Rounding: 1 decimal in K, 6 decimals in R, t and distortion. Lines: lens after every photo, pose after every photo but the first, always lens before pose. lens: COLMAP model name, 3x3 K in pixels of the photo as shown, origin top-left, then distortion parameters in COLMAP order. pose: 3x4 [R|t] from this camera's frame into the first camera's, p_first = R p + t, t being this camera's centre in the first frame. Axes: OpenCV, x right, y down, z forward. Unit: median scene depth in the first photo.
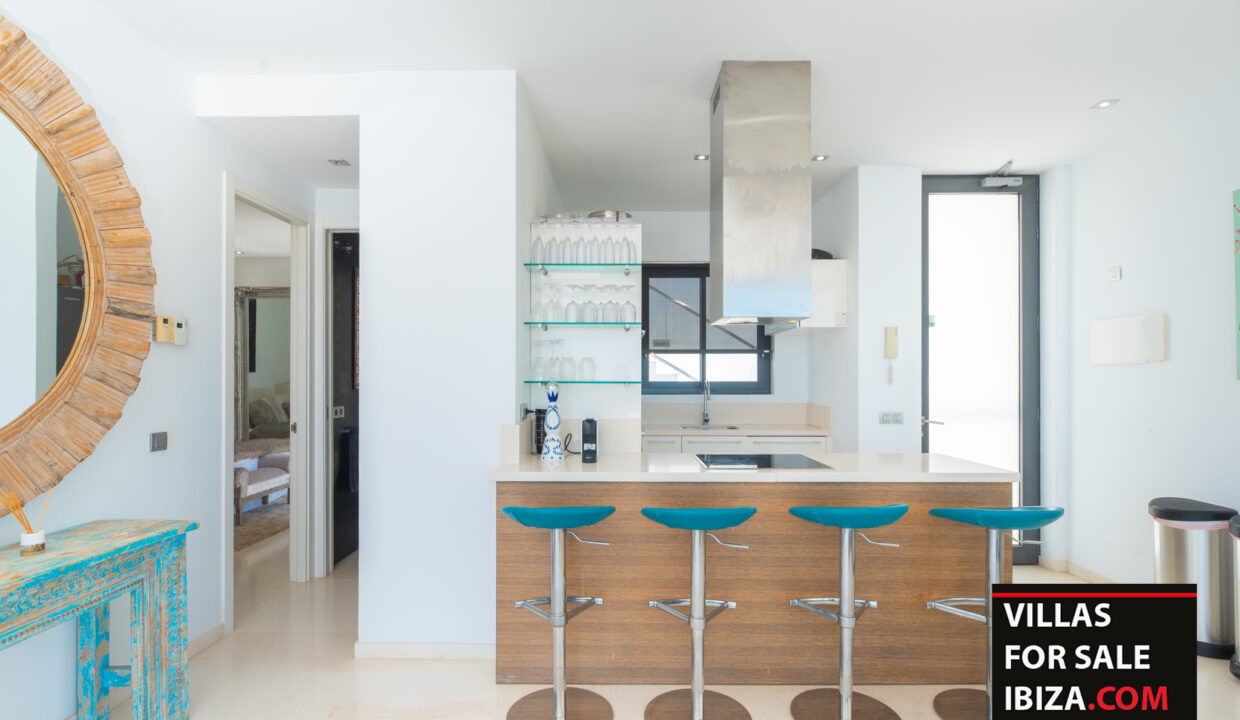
lens RADIAL K [[597.9, 0, 623.2], [0, 597.9, 380.5], [0, 0, 1]] dist [-0.004121, -0.000172]
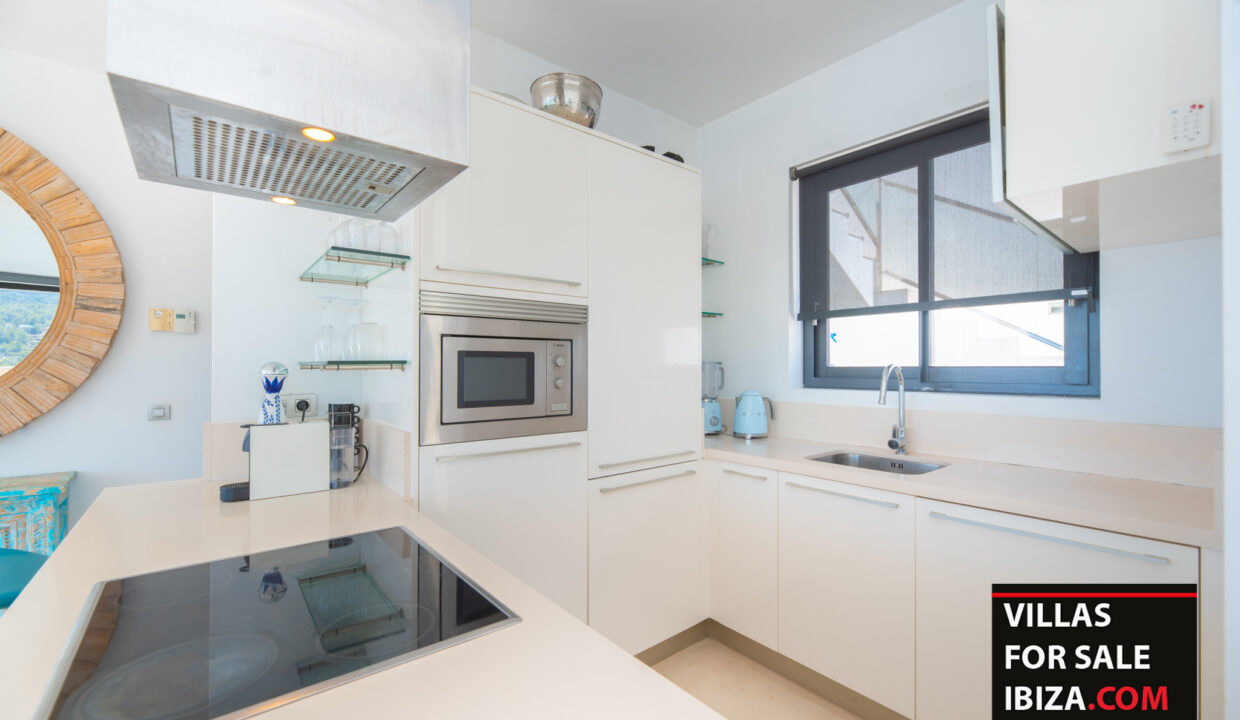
lens RADIAL K [[504.4, 0, 622.7], [0, 504.4, 364.2], [0, 0, 1]] dist [-0.001843, -0.000118]
pose [[0.631731, -0.002216, -0.775184, 0.674676], [-0.003489, 0.999978, -0.005702, 0.007465], [0.775180, 0.006307, 0.631709, 1.187286]]
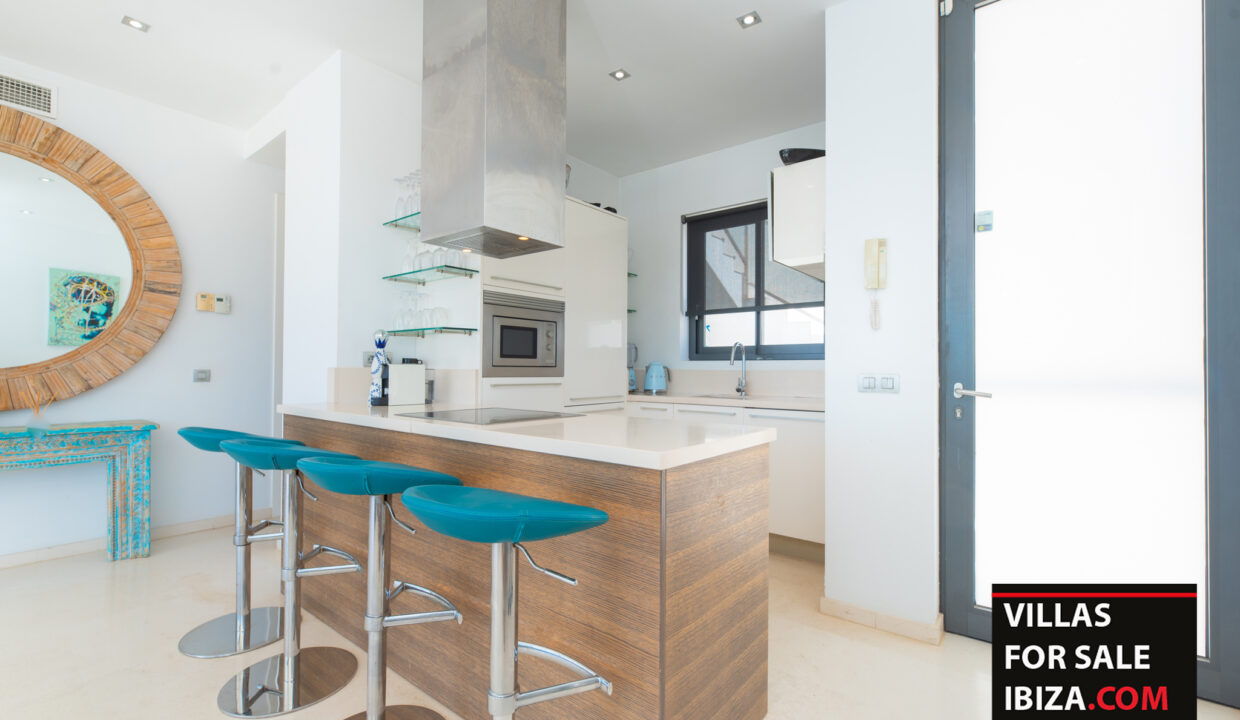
lens RADIAL K [[532.9, 0, 623.4], [0, 532.9, 365.5], [0, 0, 1]] dist [0.002665, 0.000046]
pose [[0.781212, -0.000012, -0.624266, 1.010533], [-0.008490, 0.999907, -0.010645, 0.089941], [0.624208, 0.013616, 0.781139, 0.662208]]
